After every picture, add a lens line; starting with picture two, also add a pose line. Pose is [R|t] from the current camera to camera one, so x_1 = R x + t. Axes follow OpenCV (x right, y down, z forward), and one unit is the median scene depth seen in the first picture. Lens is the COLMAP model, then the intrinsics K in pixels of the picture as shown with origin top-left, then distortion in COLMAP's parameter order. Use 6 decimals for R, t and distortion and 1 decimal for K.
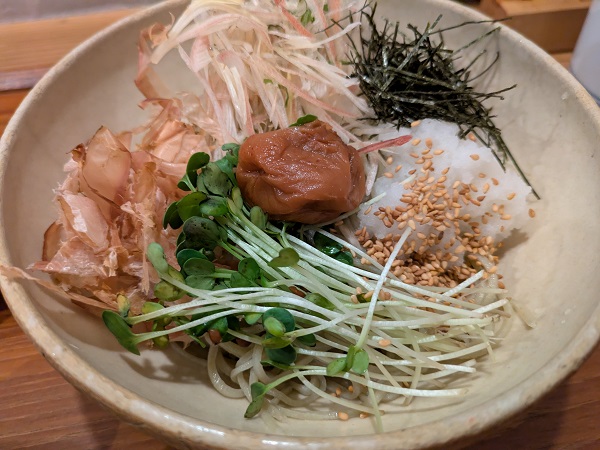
lens RADIAL K [[521.9, 0, 301.2], [0, 521.9, 223.7], [0, 0, 1]] dist [0.006956, -0.044359]
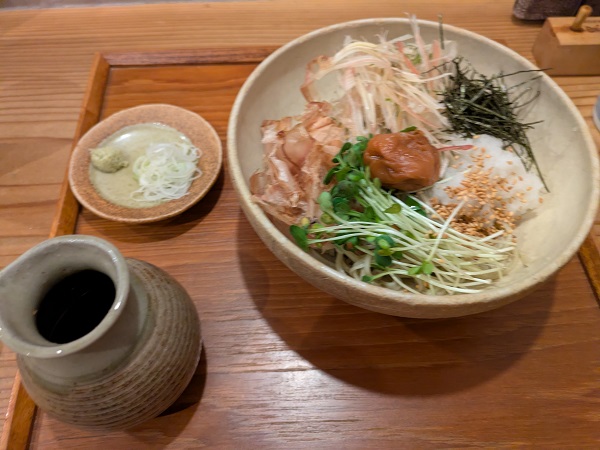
lens RADIAL K [[521.9, 0, 297.6], [0, 521.9, 224.4], [0, 0, 1]] dist [0.006956, -0.044359]
pose [[0.989562, 0.124958, -0.071775, -0.188378], [-0.118155, 0.988697, 0.092287, -0.007343], [0.082496, -0.082843, 0.993142, -0.709956]]
